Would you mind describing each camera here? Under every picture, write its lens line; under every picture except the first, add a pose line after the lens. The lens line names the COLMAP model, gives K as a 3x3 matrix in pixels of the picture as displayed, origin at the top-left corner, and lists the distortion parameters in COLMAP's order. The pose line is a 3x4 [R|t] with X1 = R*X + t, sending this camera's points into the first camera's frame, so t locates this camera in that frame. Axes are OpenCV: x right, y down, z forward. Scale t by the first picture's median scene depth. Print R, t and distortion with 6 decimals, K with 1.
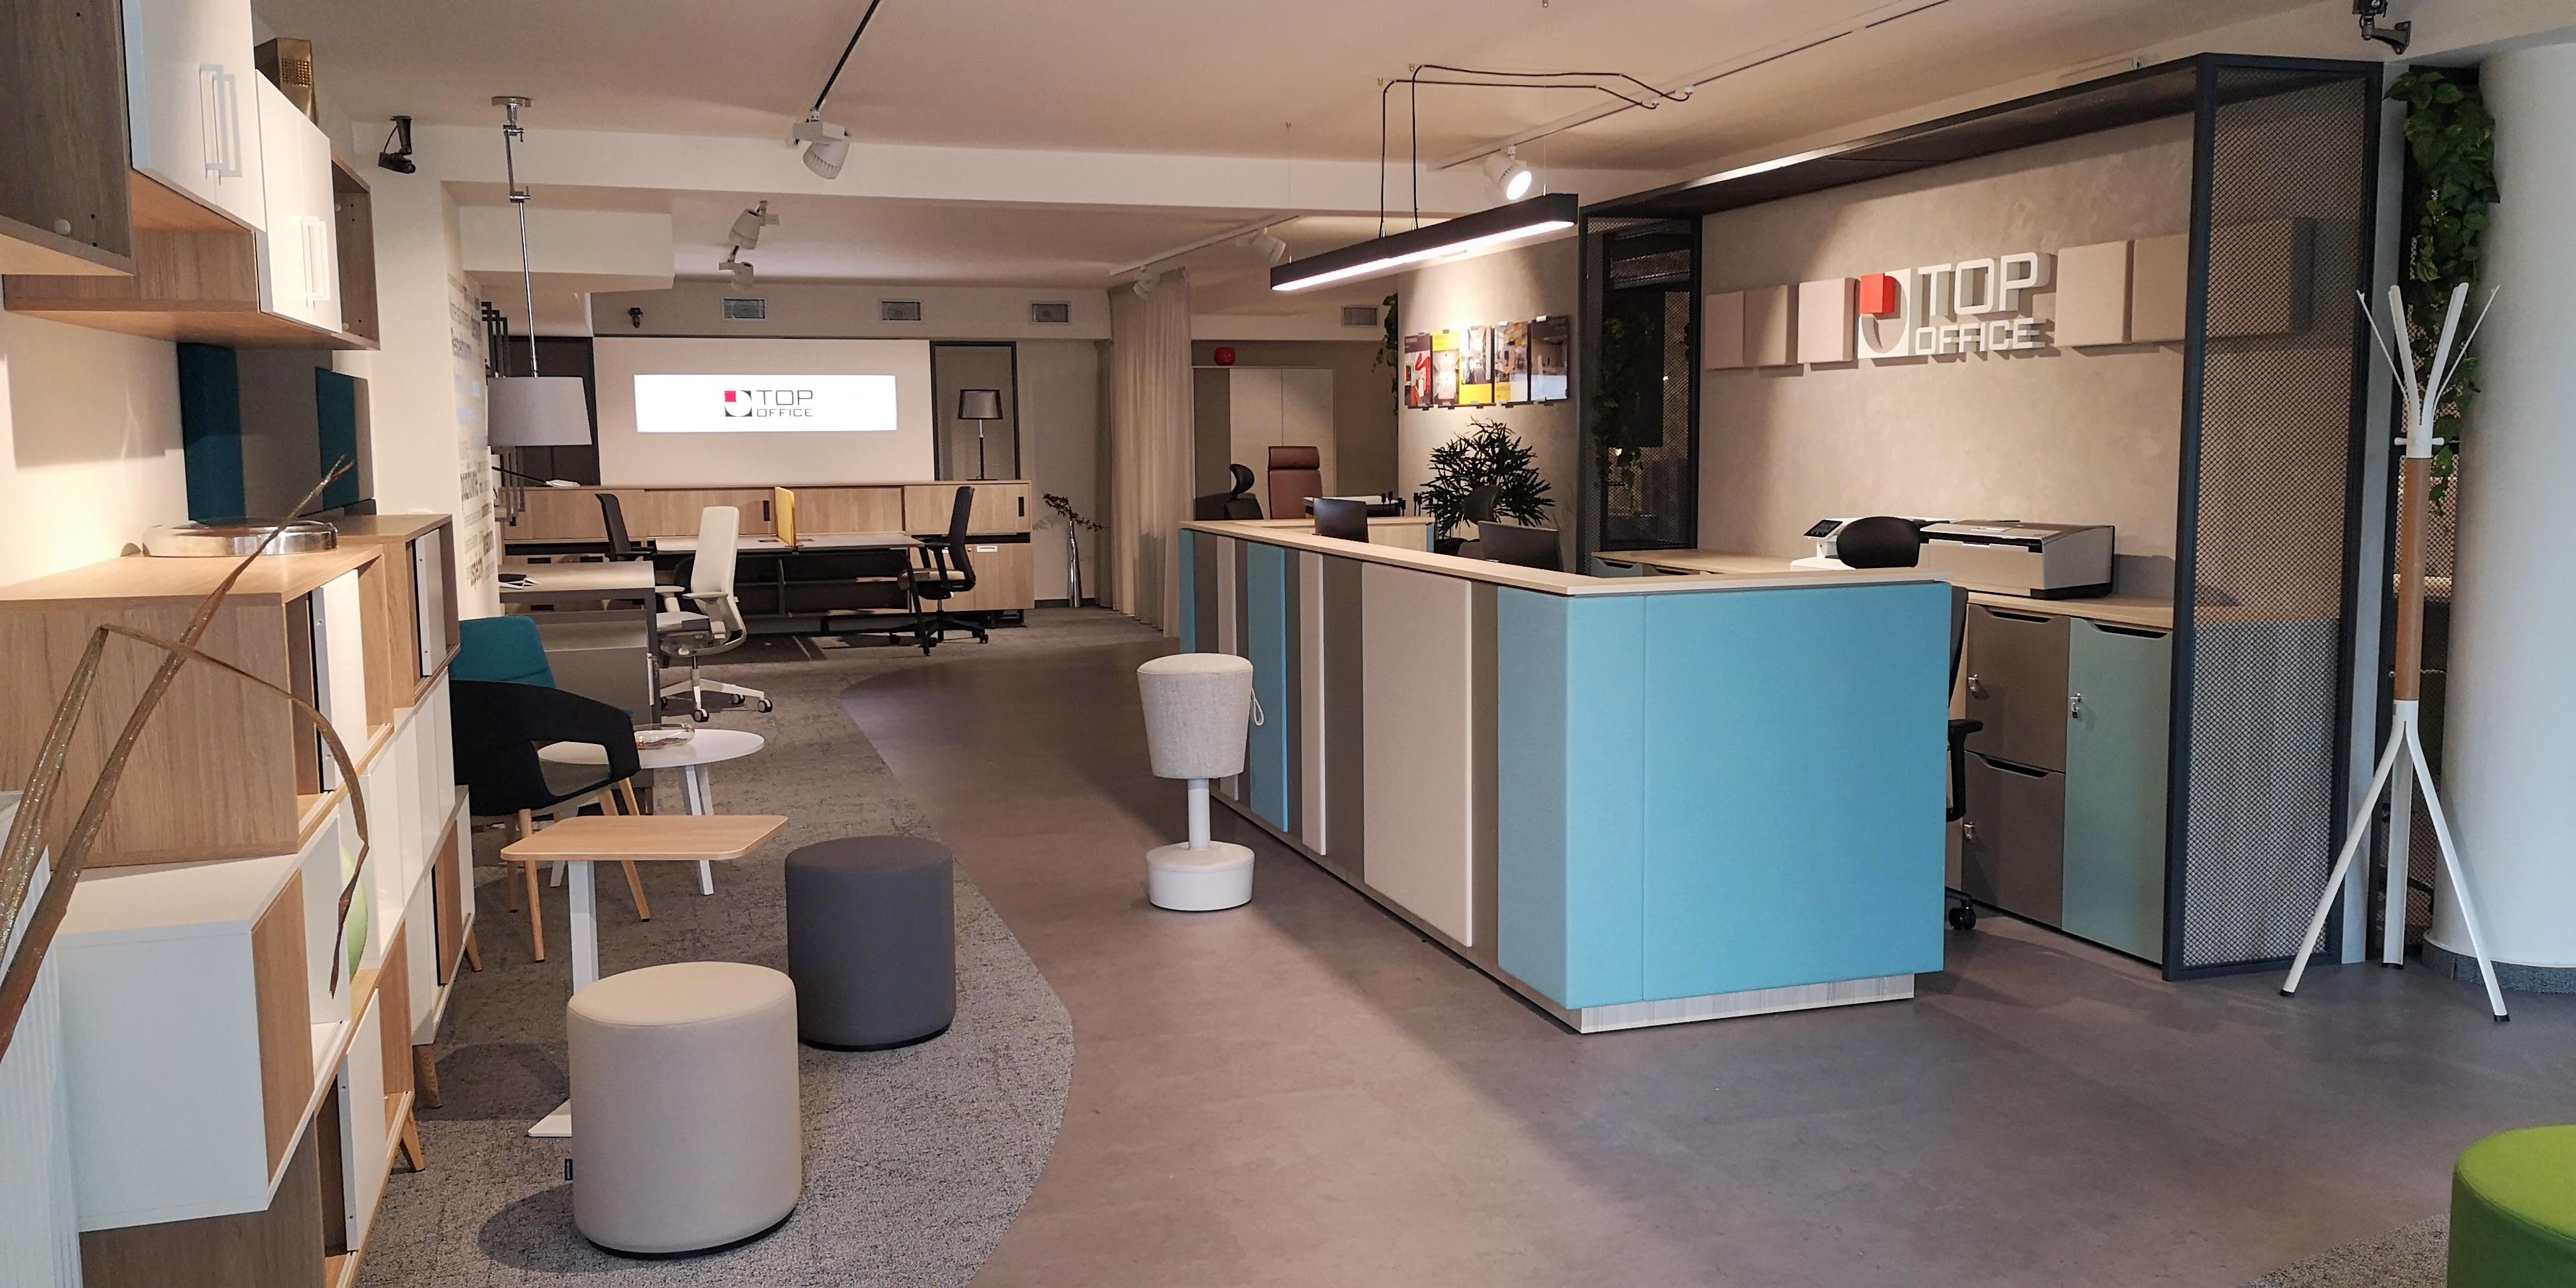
lens RADIAL K [[2057.1, 0, 1299.3], [0, 2057.1, 641.1], [0, 0, 1]] dist [0.067228, -0.021156]
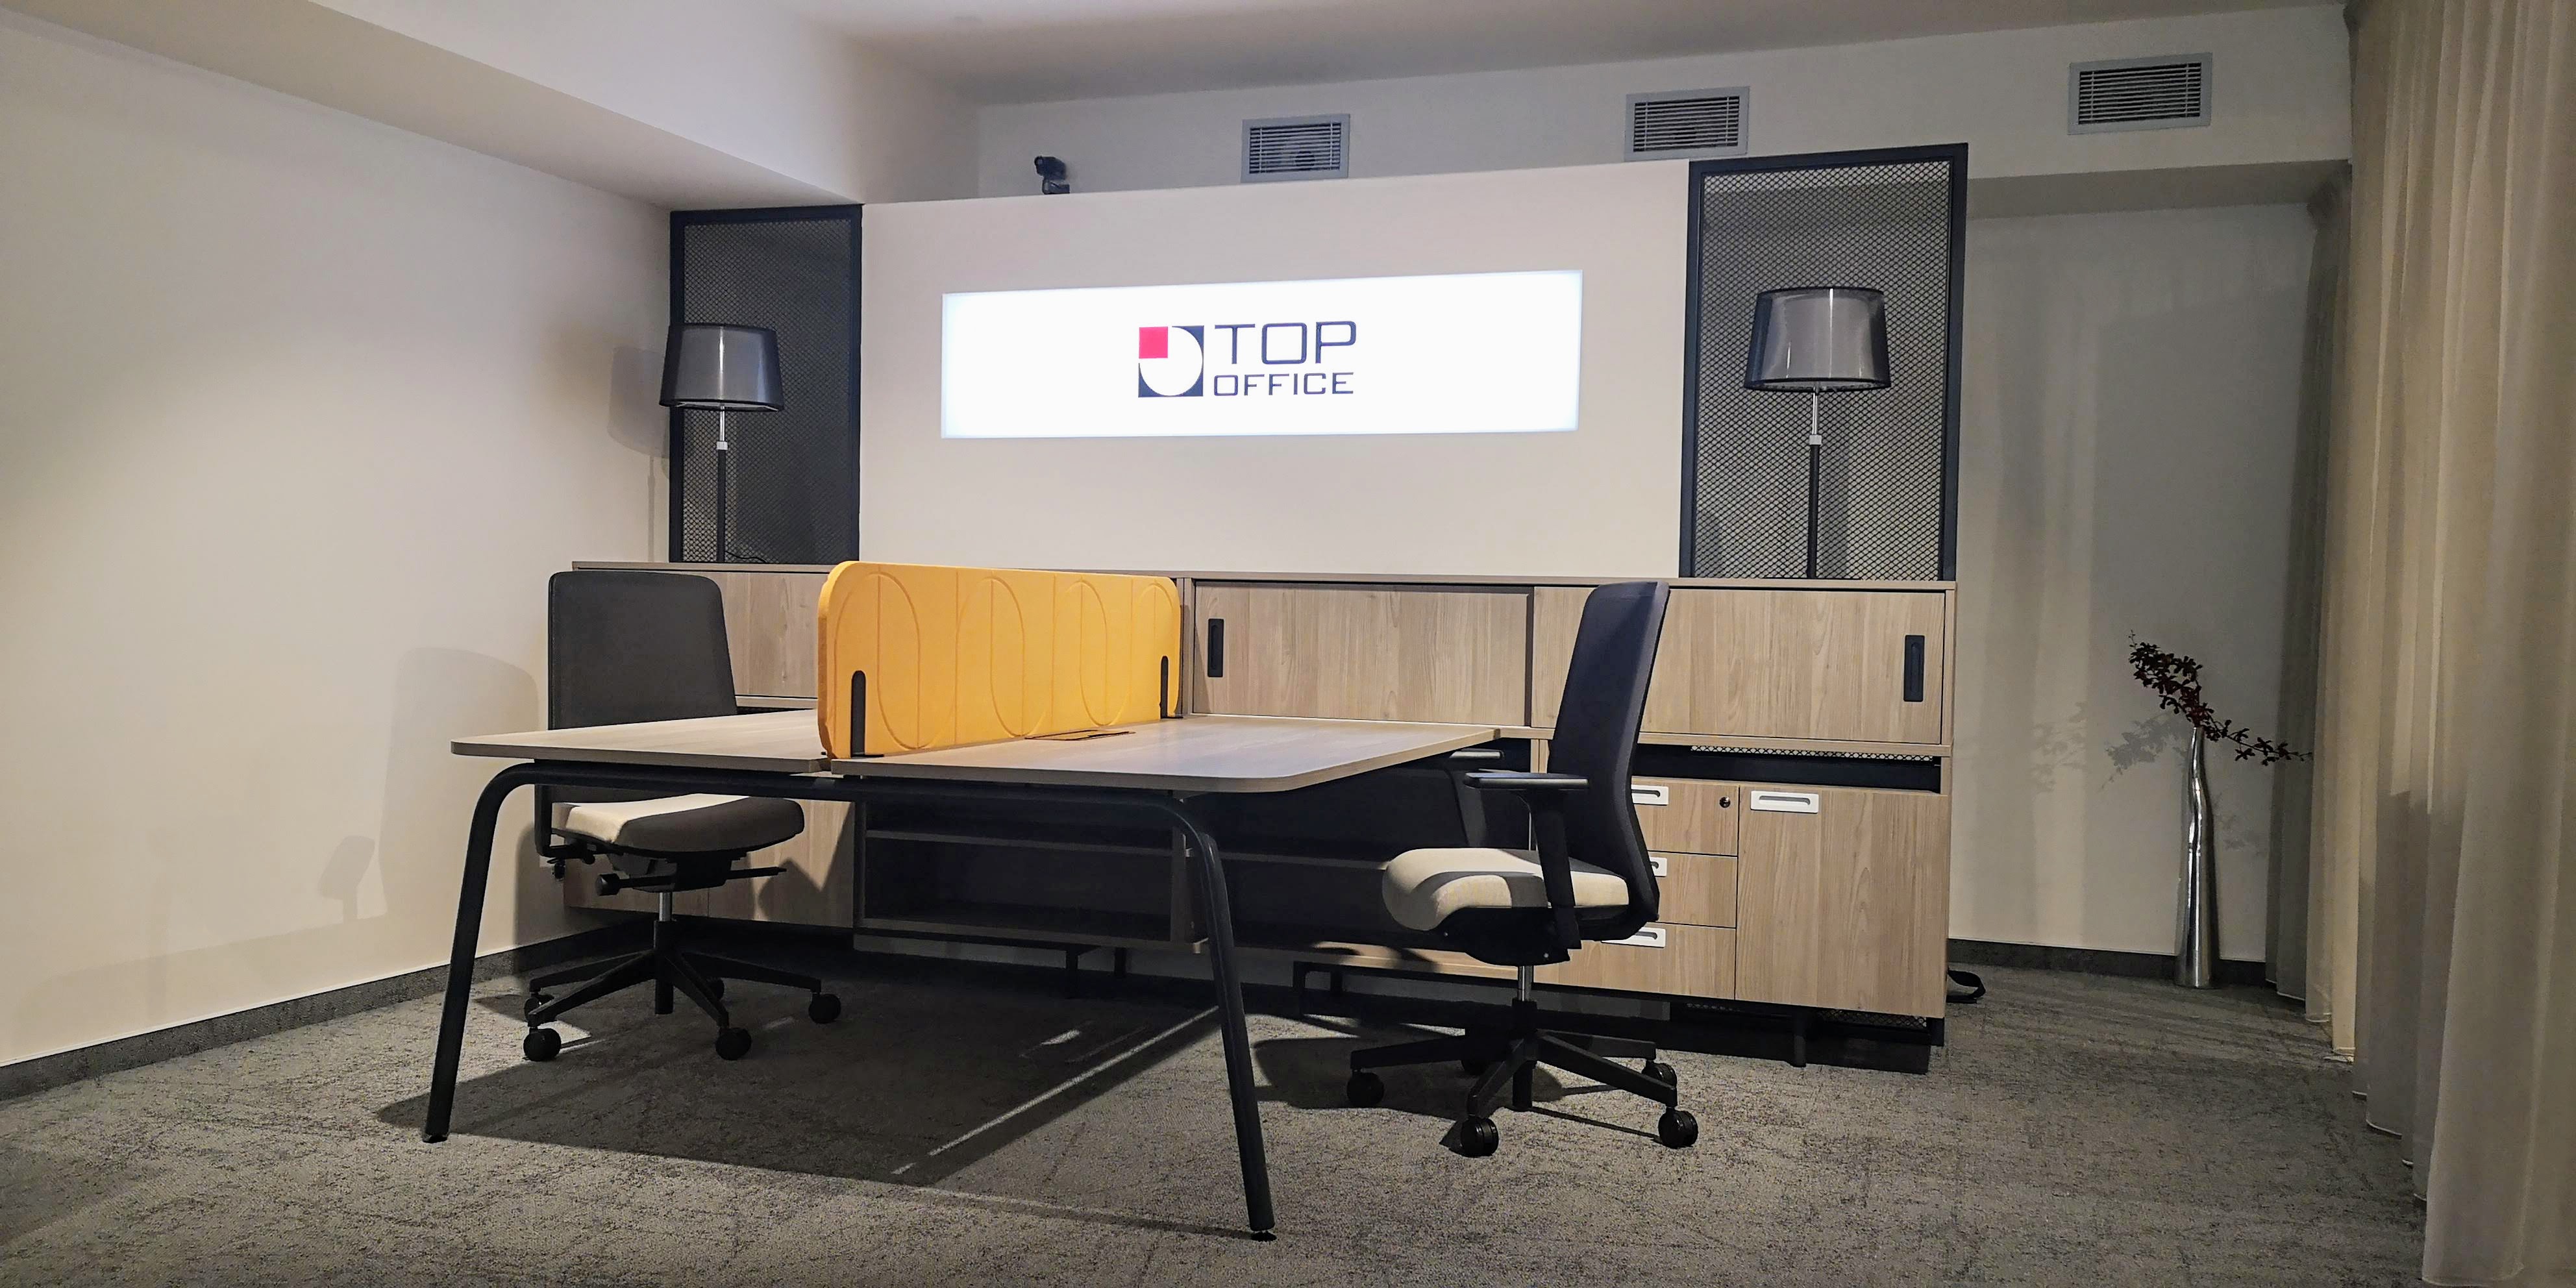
lens RADIAL K [[2057.1, 0, 1299.0], [0, 2057.1, 658.4], [0, 0, 1]] dist [0.067228, -0.021156]
pose [[0.800106, 0.040413, -0.598496, -0.026862], [-0.088582, 0.994750, -0.051251, -0.043865], [0.593282, 0.094022, 0.799485, 0.714434]]
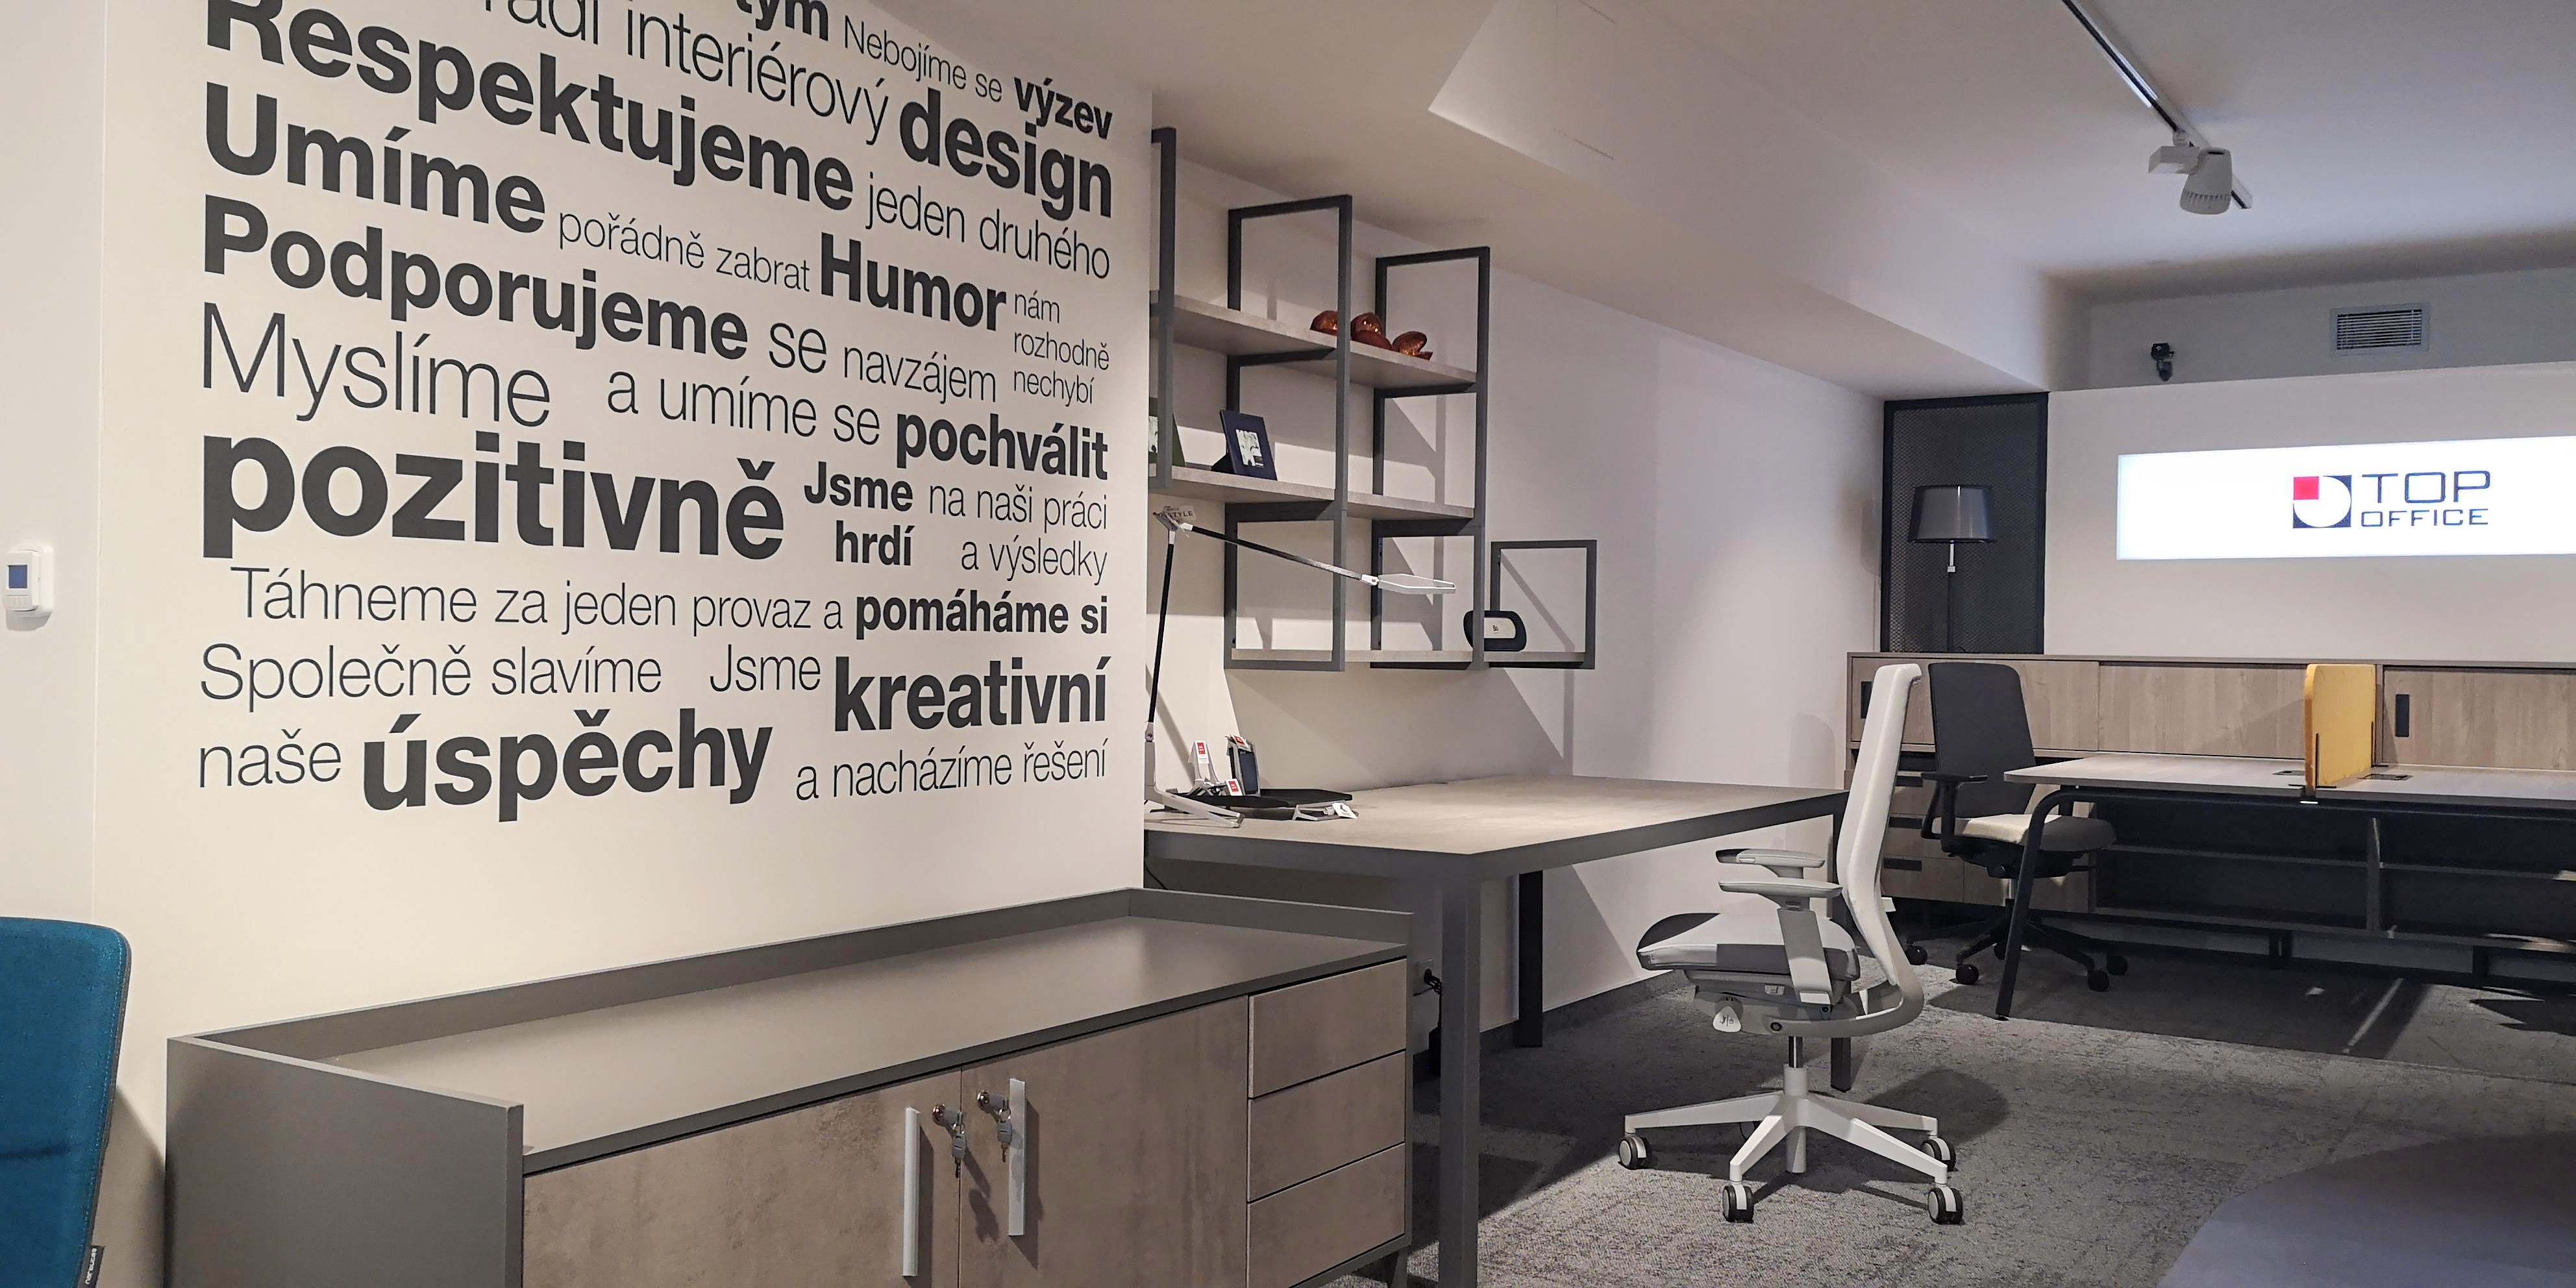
lens RADIAL K [[2057.1, 0, 1297.9], [0, 2057.1, 644.1], [0, 0, 1]] dist [0.067228, -0.021156]
pose [[0.635260, 0.016396, -0.772124, -0.034478], [-0.097766, 0.993439, -0.059341, -0.025105], [0.766085, 0.113185, 0.632695, 0.483634]]
